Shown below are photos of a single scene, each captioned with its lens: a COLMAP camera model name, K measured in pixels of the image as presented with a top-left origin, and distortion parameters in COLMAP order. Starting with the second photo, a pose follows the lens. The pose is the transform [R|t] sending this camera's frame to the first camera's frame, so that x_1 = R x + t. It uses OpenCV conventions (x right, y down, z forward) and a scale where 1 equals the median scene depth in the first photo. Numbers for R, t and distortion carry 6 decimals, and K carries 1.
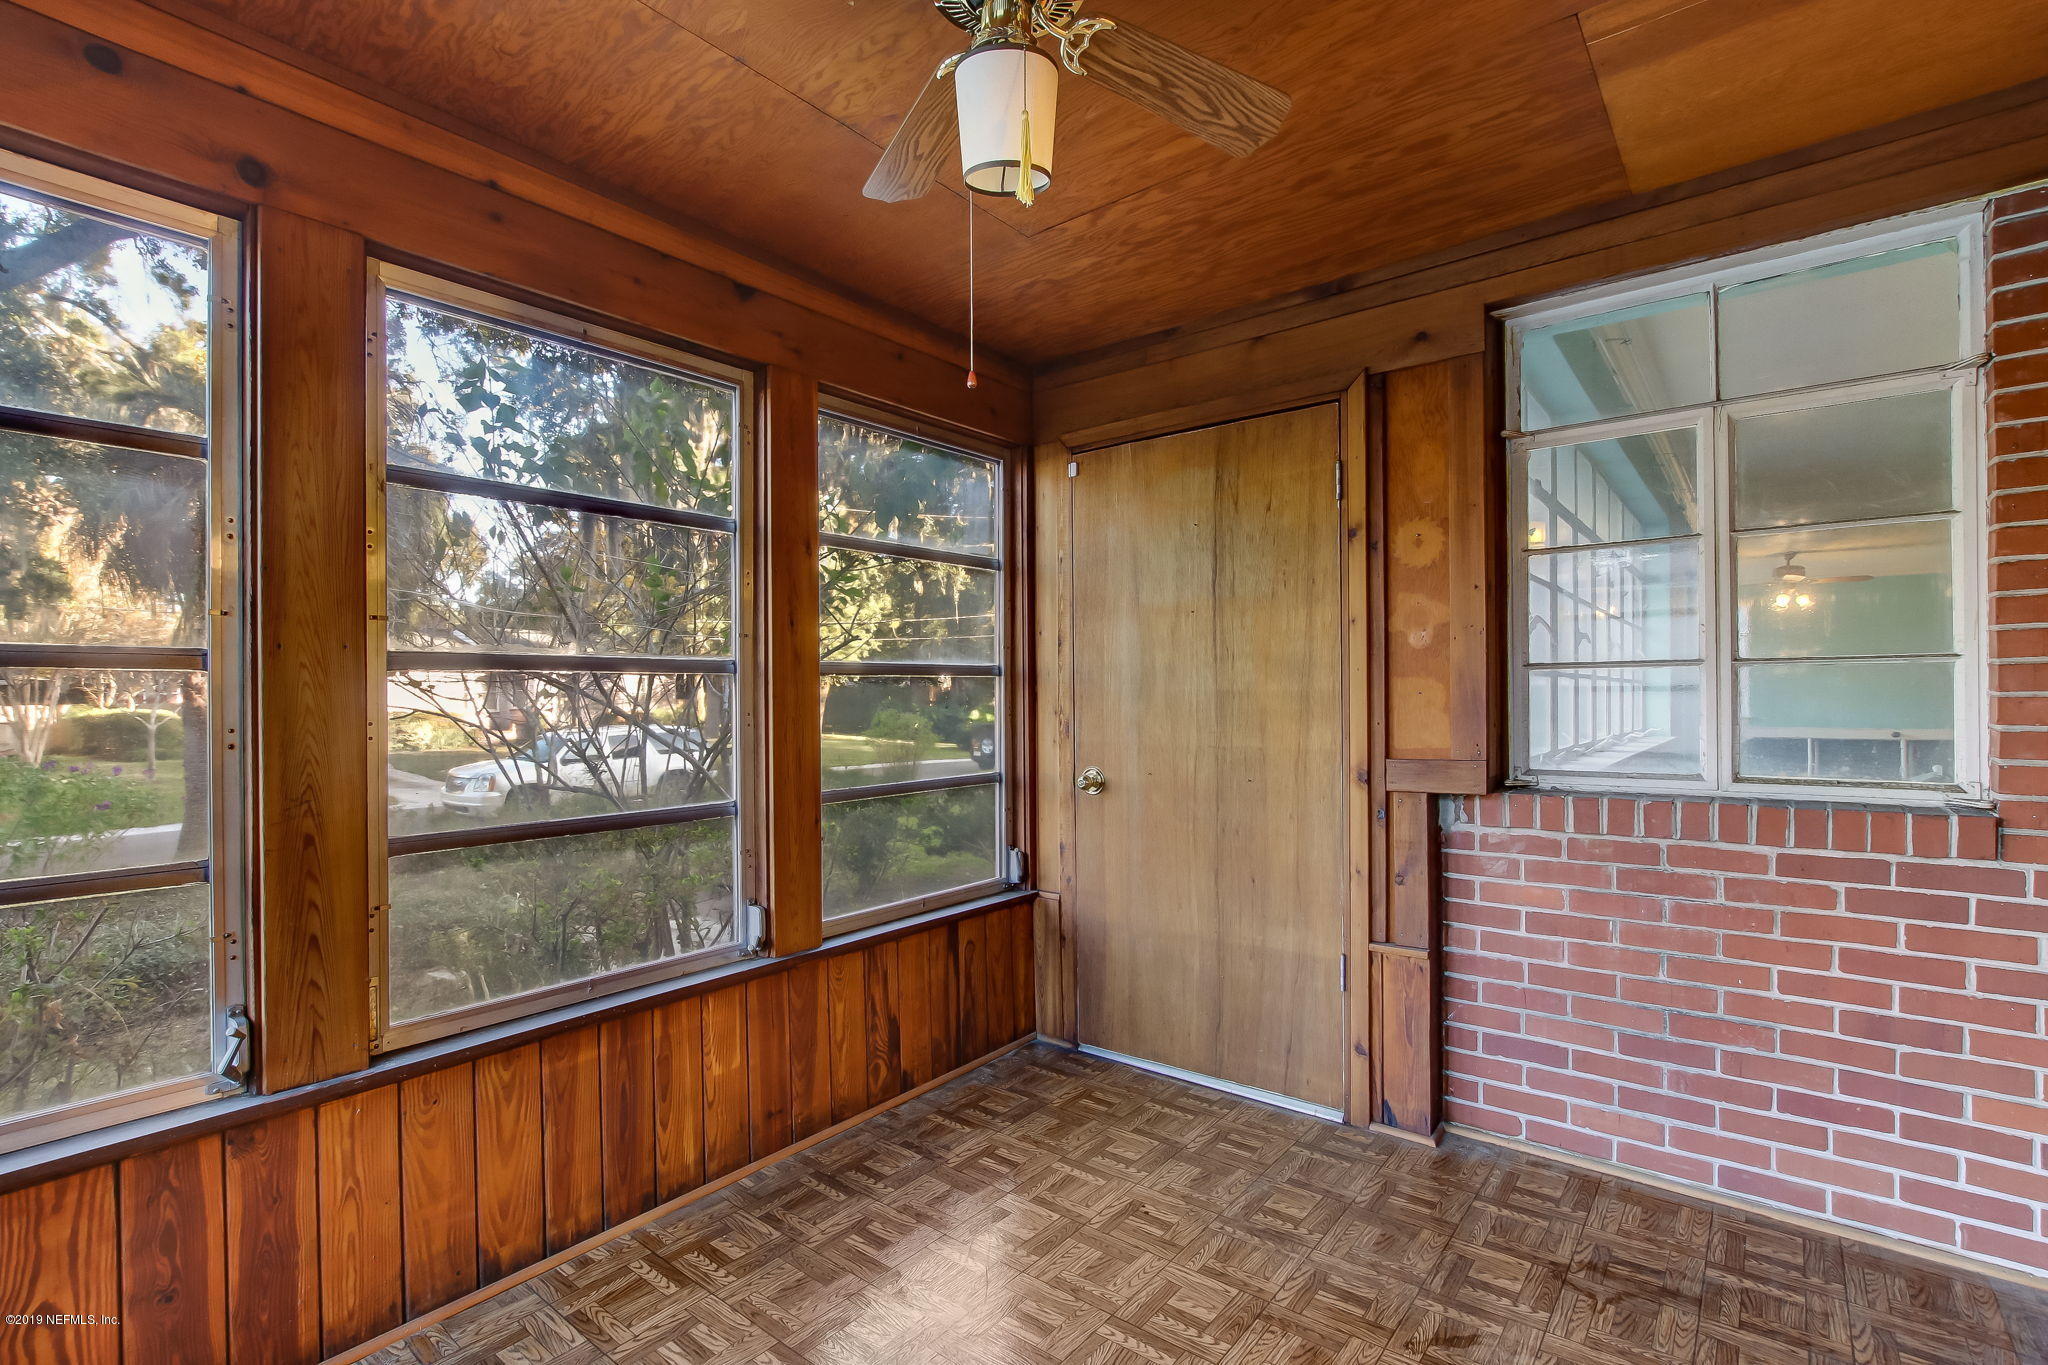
lens RADIAL K [[950.9, 0, 1022.8], [0, 950.9, 694.1], [0, 0, 1]] dist [-0.017749, 0.001712]
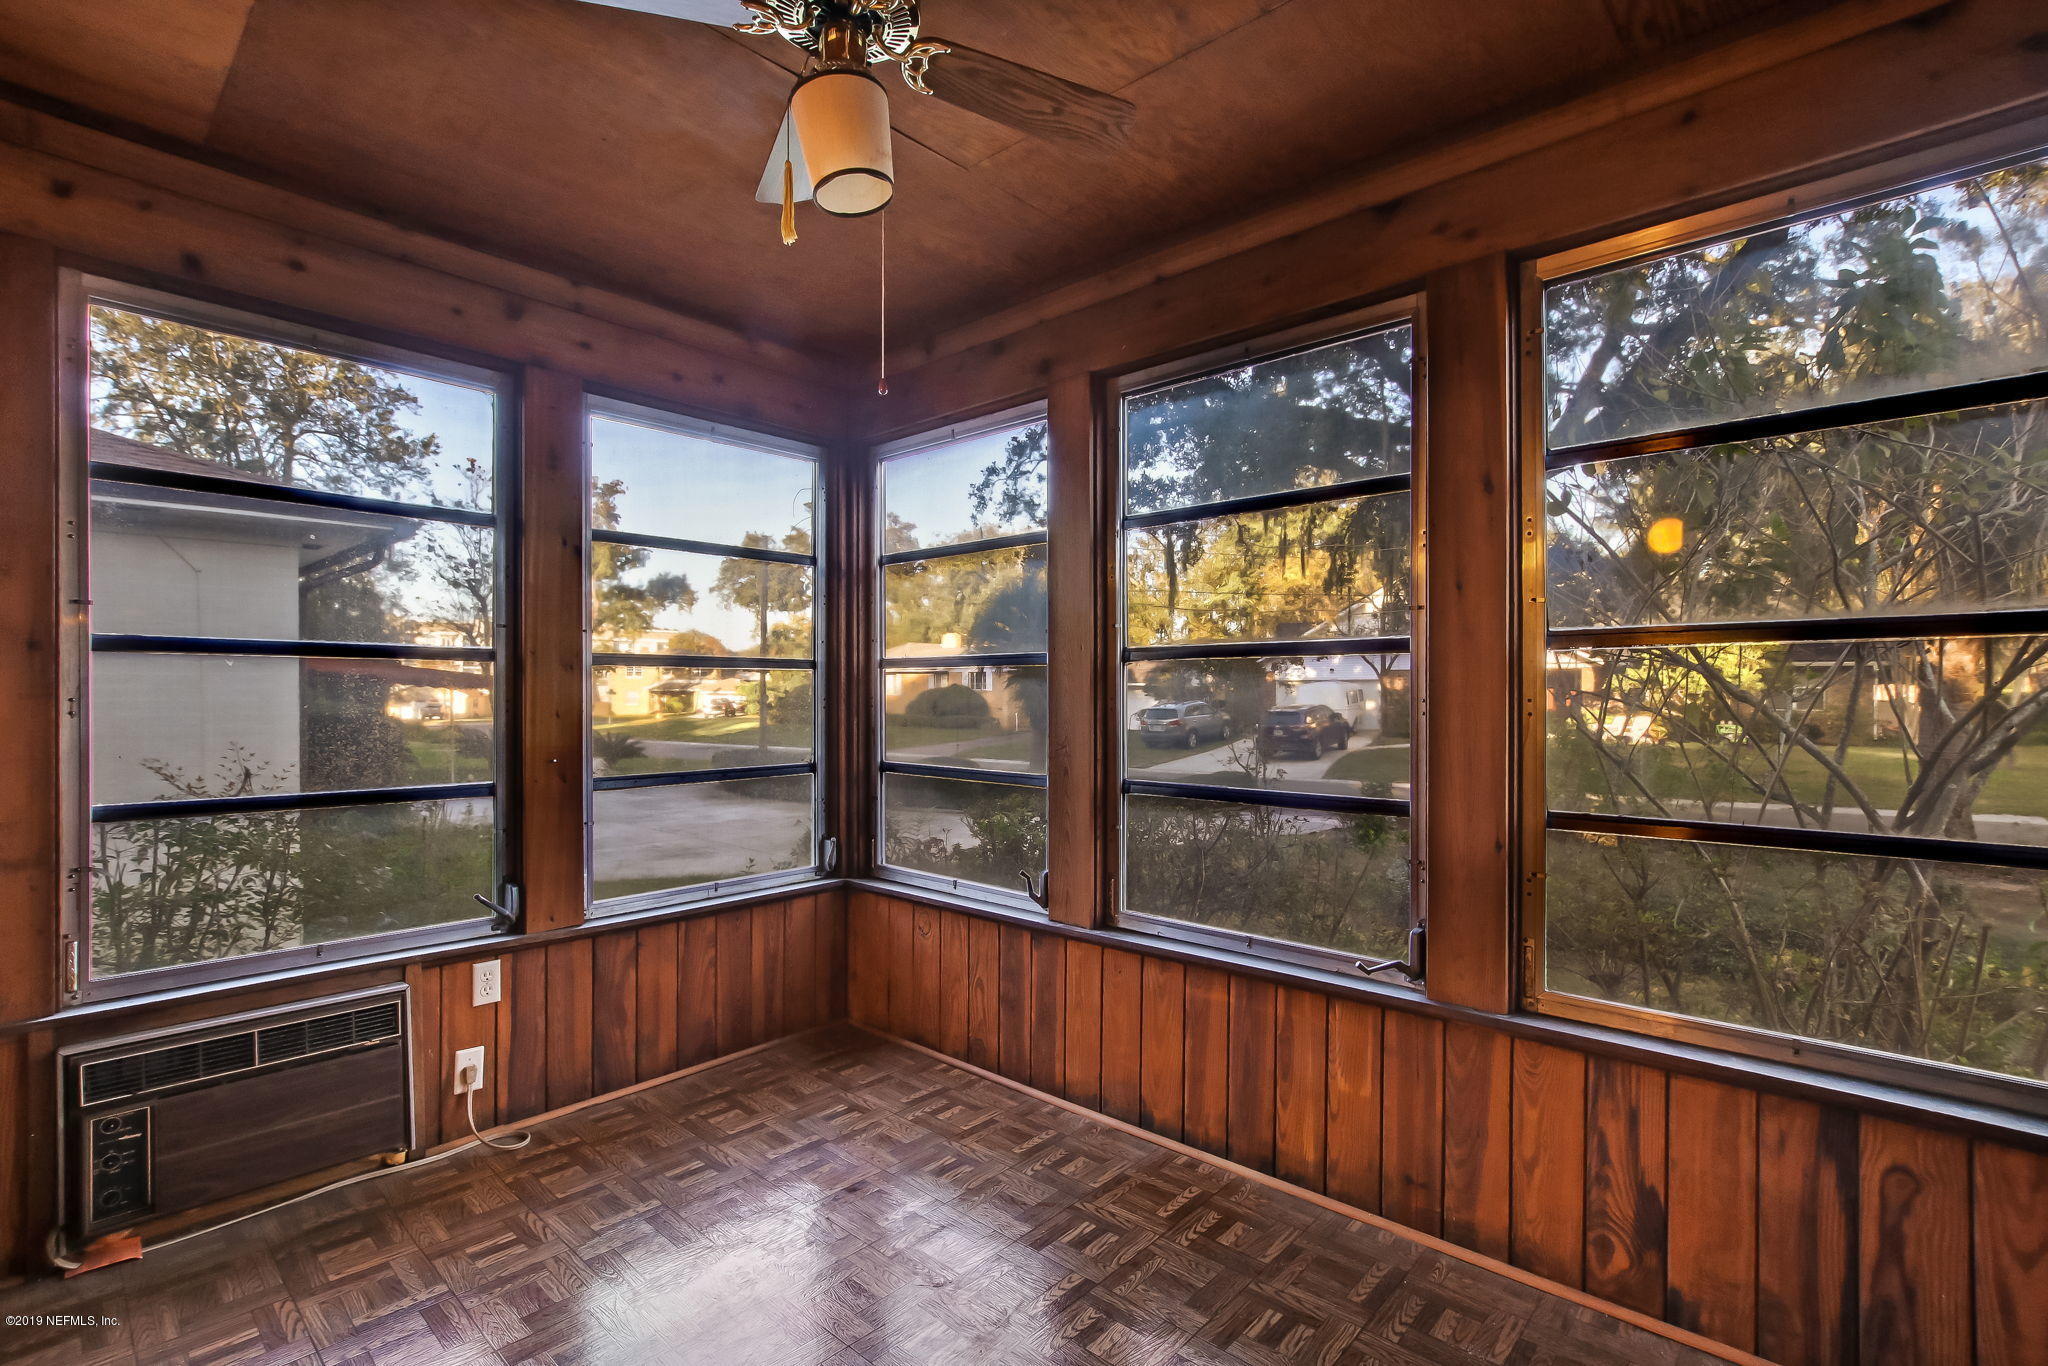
lens RADIAL K [[950.9, 0, 1020.4], [0, 950.9, 686.4], [0, 0, 1]] dist [-0.017749, 0.001712]
pose [[-0.075778, 0.015589, -0.997003, 0.662958], [0.014624, 0.999788, 0.014521, -0.012492], [0.997017, -0.013479, -0.075990, 0.815799]]
